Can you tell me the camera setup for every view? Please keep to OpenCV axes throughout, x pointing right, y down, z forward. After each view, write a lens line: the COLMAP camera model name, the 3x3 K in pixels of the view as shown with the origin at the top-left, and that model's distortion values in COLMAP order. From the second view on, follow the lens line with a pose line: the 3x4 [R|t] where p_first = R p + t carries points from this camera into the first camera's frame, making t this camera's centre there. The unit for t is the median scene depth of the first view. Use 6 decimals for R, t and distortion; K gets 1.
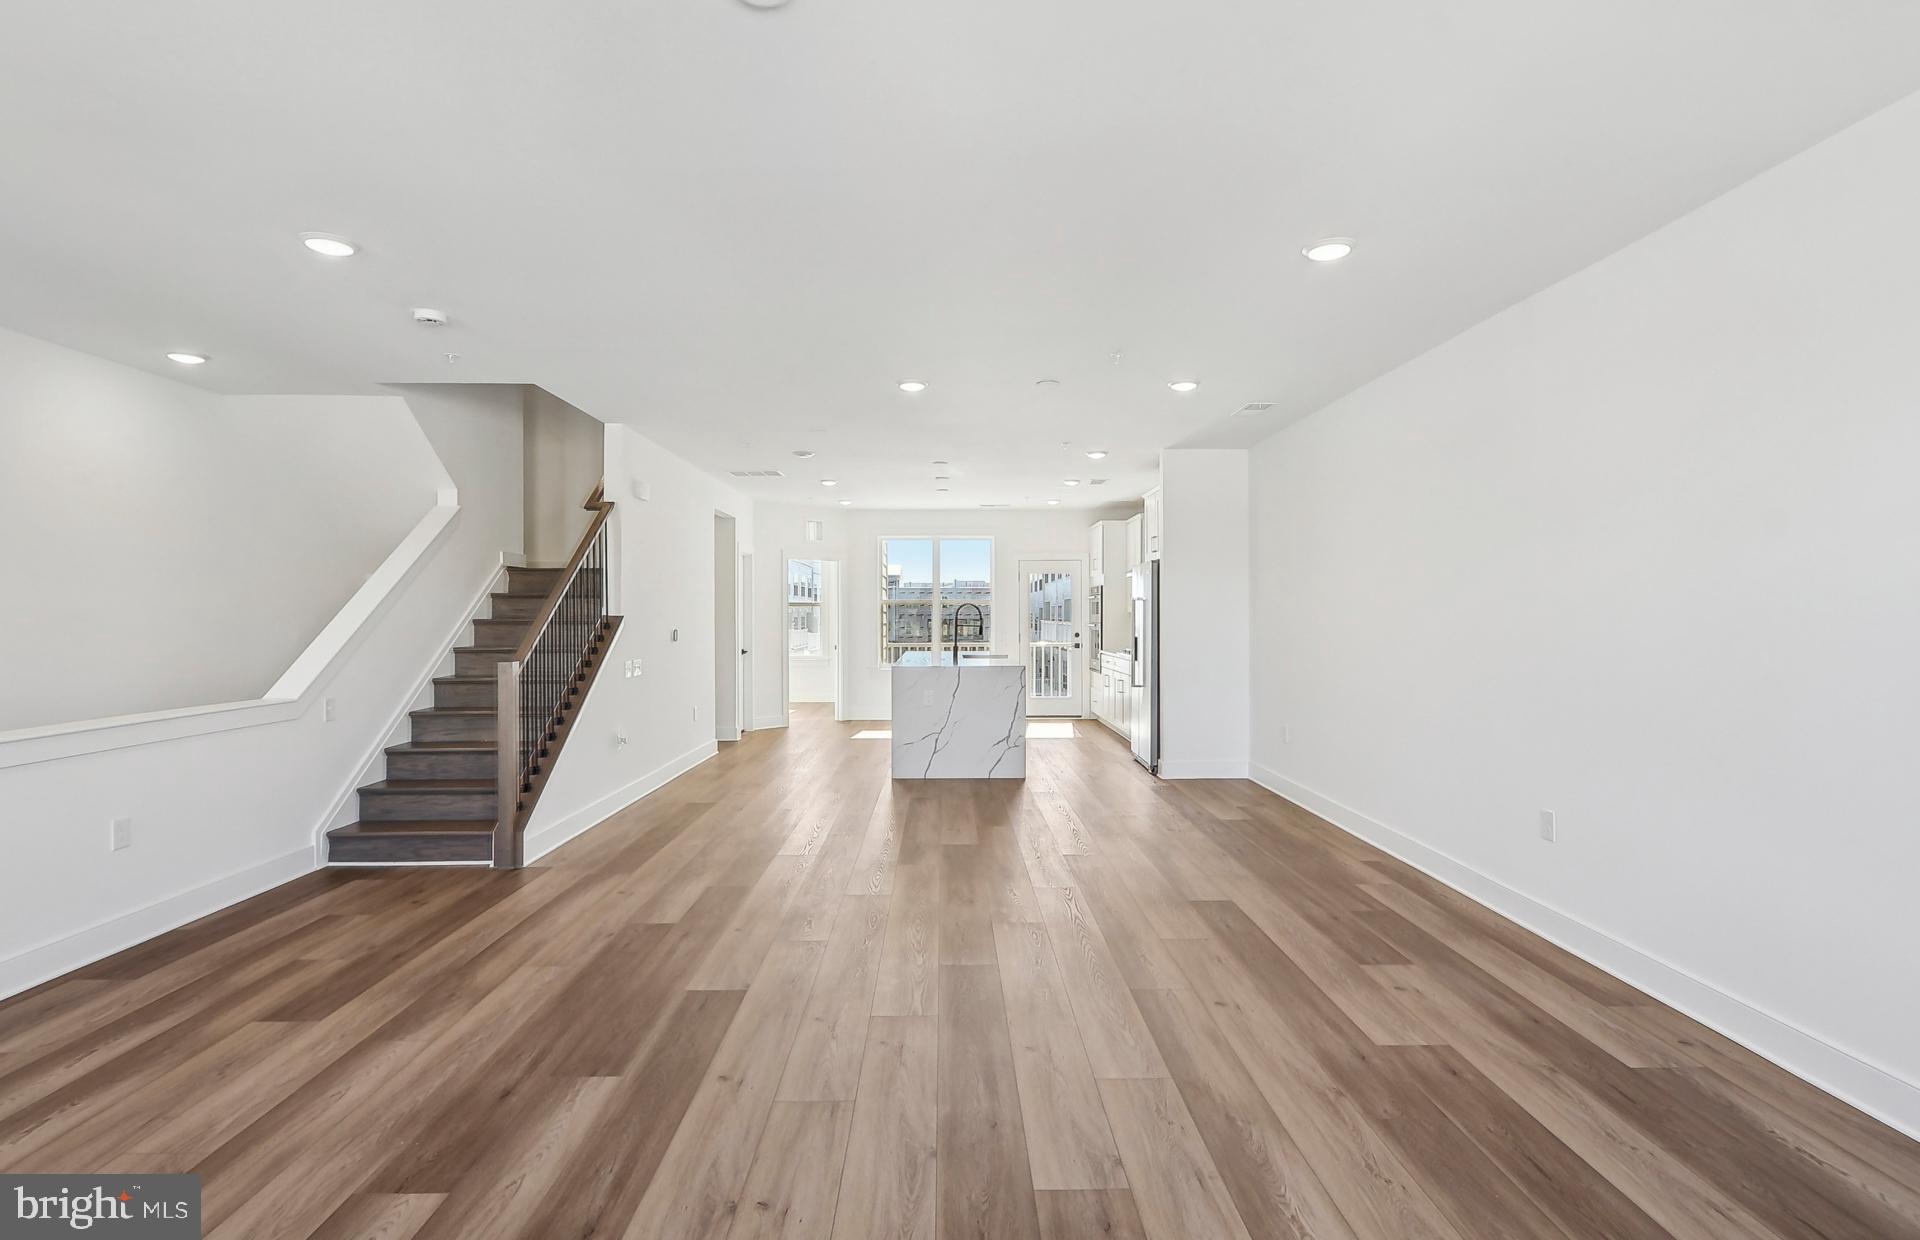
lens RADIAL K [[916.2, 0, 960.0], [0, 916.2, 620.0], [0, 0, 1]] dist [0.001144, 0.000113]
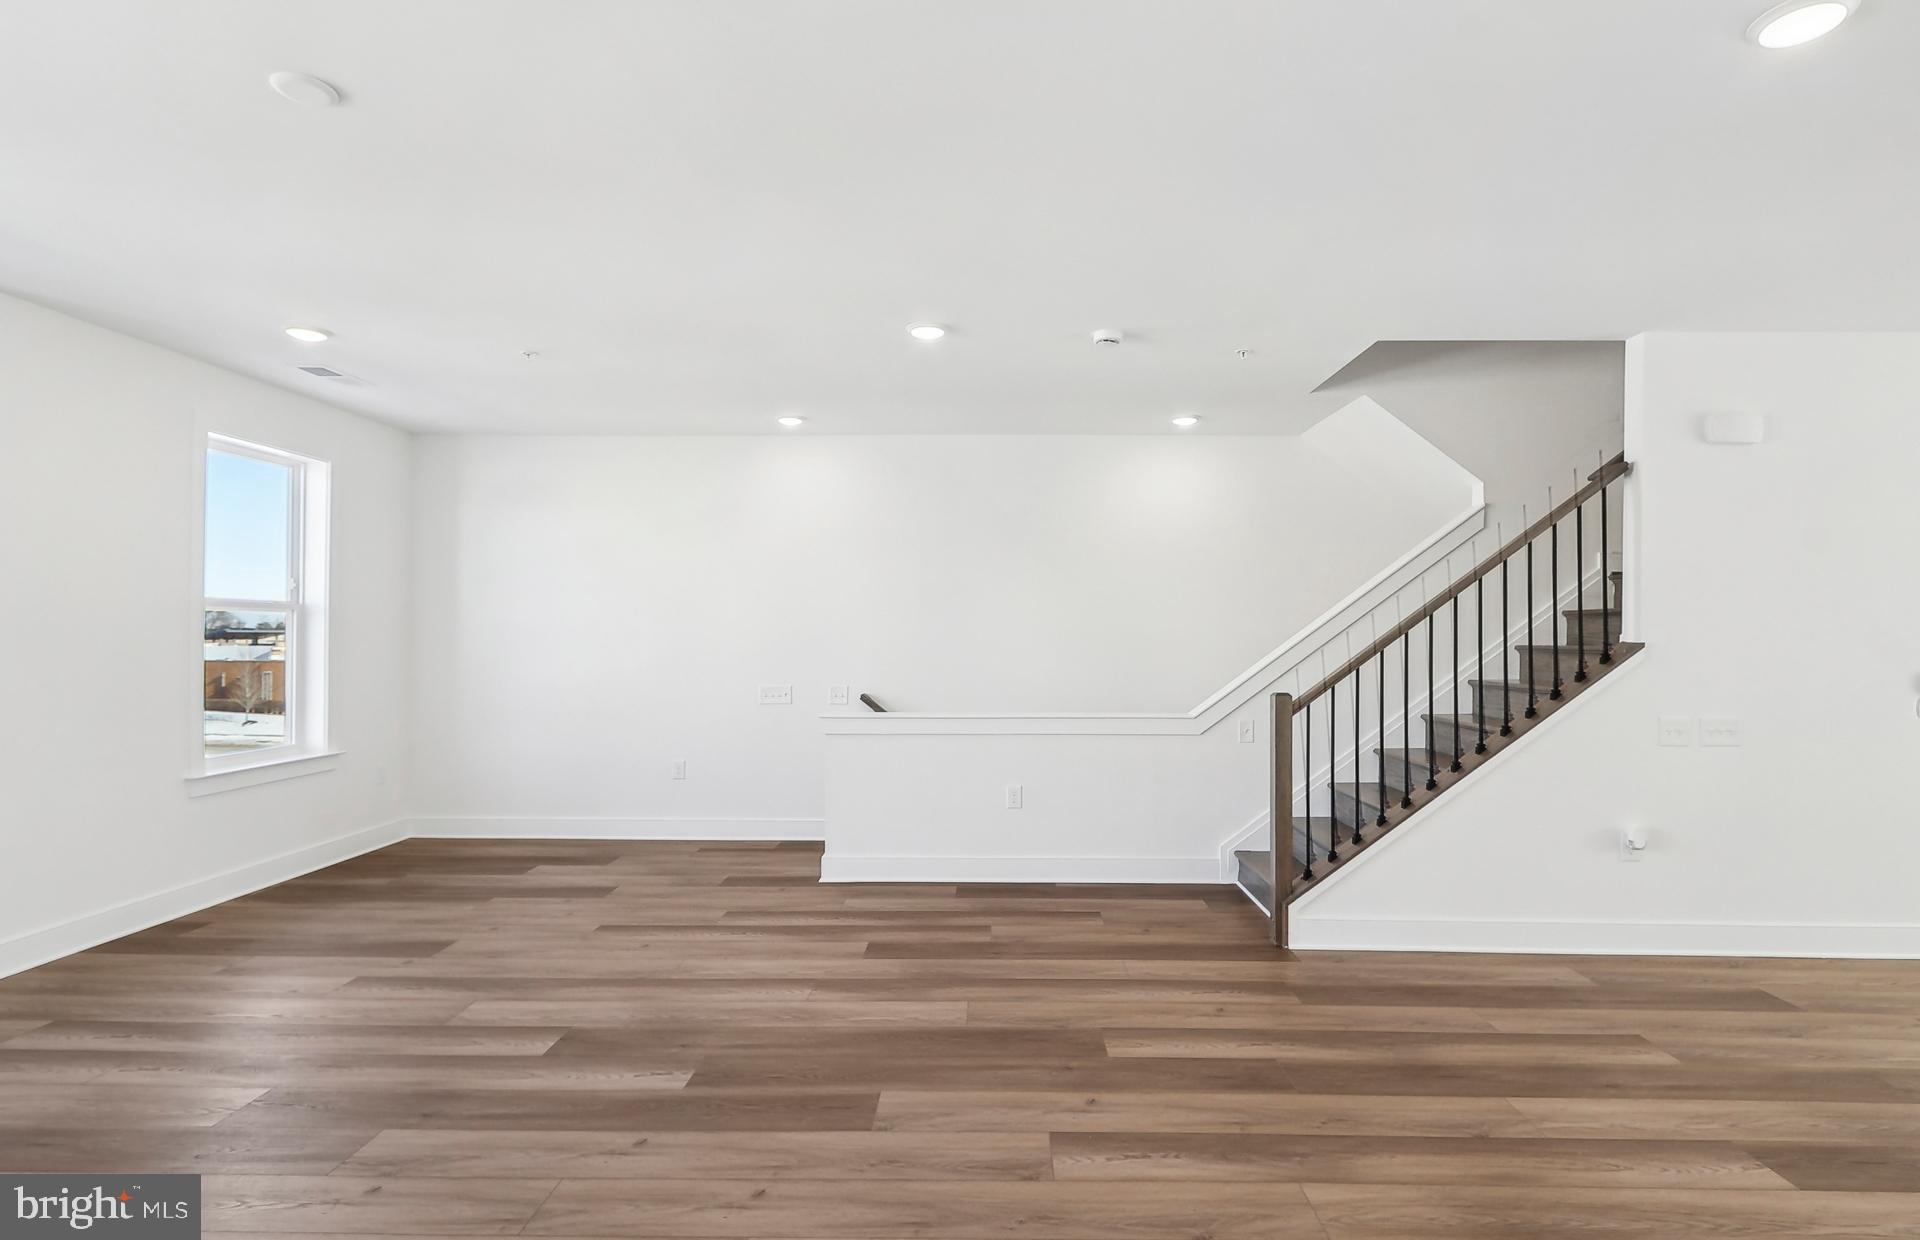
lens RADIAL K [[926.8, 0, 967.4], [0, 926.8, 625.6], [0, 0, 1]] dist [0.001235, 0.000251]
pose [[-0.045232, -0.009240, -0.998934, 0.437805], [-0.007282, 0.999934, -0.008920, -0.010054], [0.998950, 0.006871, -0.045296, 0.898894]]
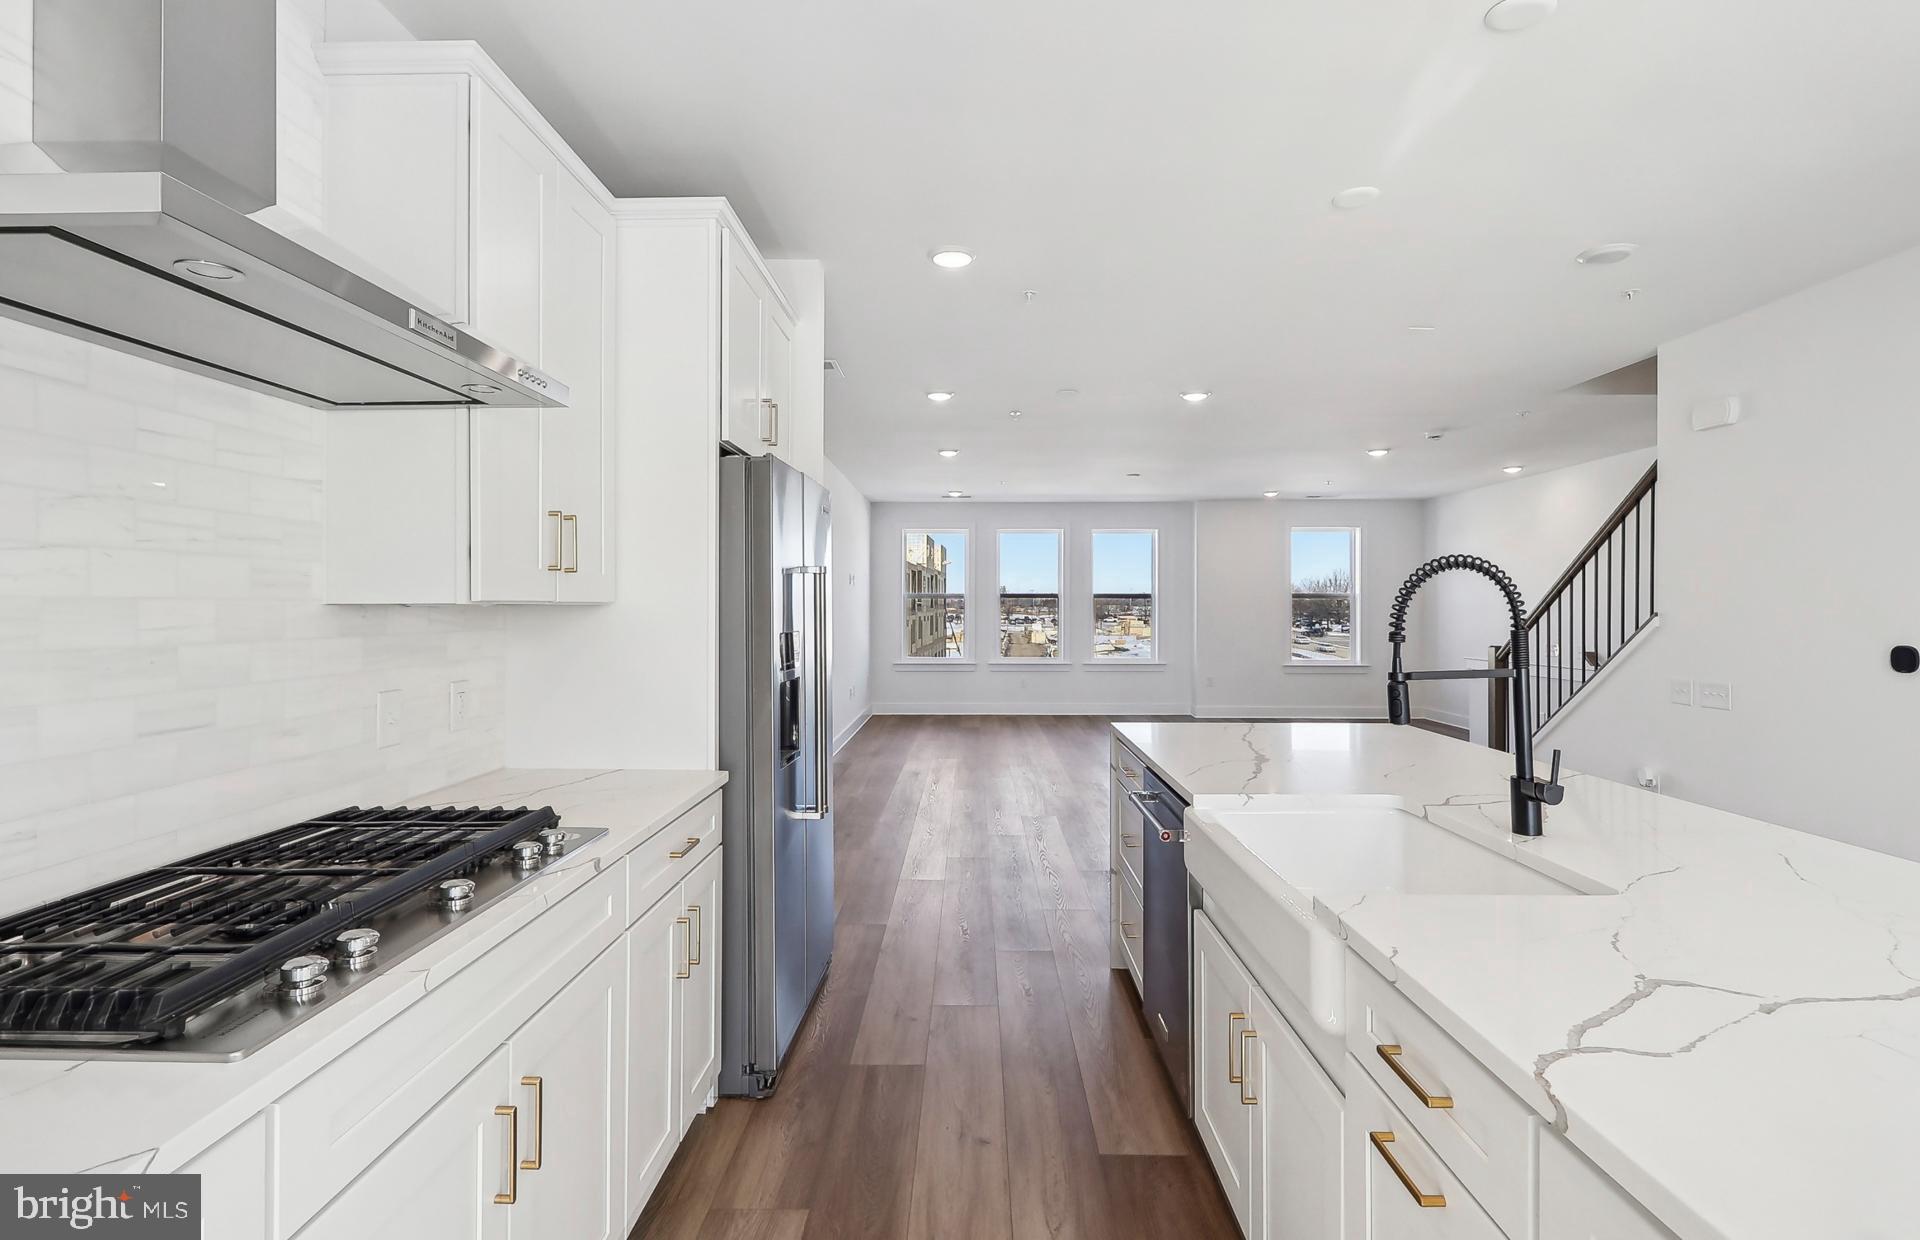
lens RADIAL K [[882.6, 0, 985.3], [0, 882.6, 583.6], [0, 0, 1]] dist [-0.000460, -0.000056]
pose [[-0.999972, -0.000665, 0.007399, 0.262243], [-0.000832, 0.999744, -0.022594, -0.018067], [-0.007382, -0.022600, -0.999717, 2.706148]]
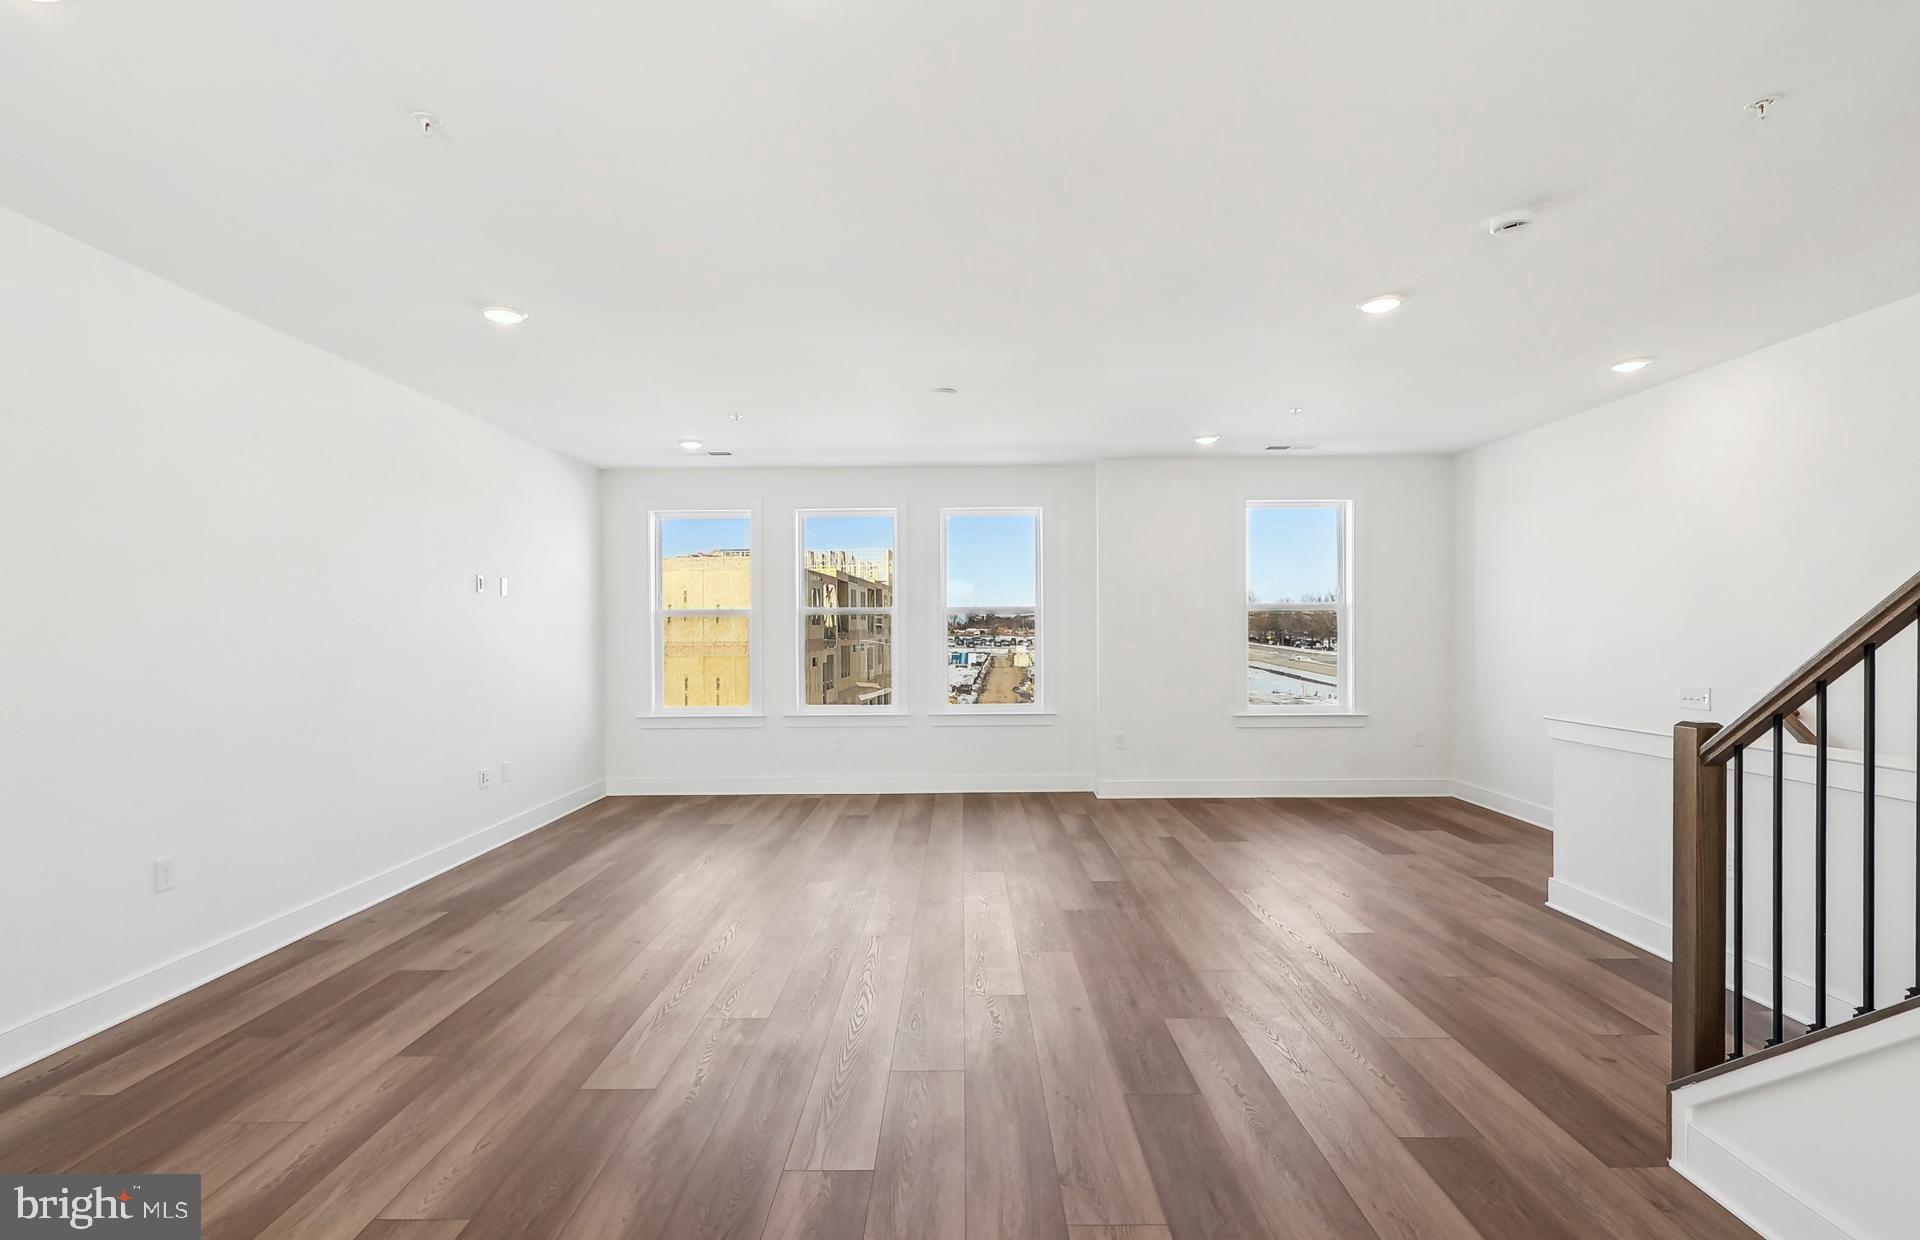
lens RADIAL K [[926.8, 0, 967.4], [0, 926.8, 625.6], [0, 0, 1]] dist [0.001235, 0.000251]
pose [[-0.999927, 0.008365, 0.008763, -0.144729], [0.008372, 0.999965, 0.000695, -0.011987], [-0.008757, 0.000768, -0.999961, 1.770808]]
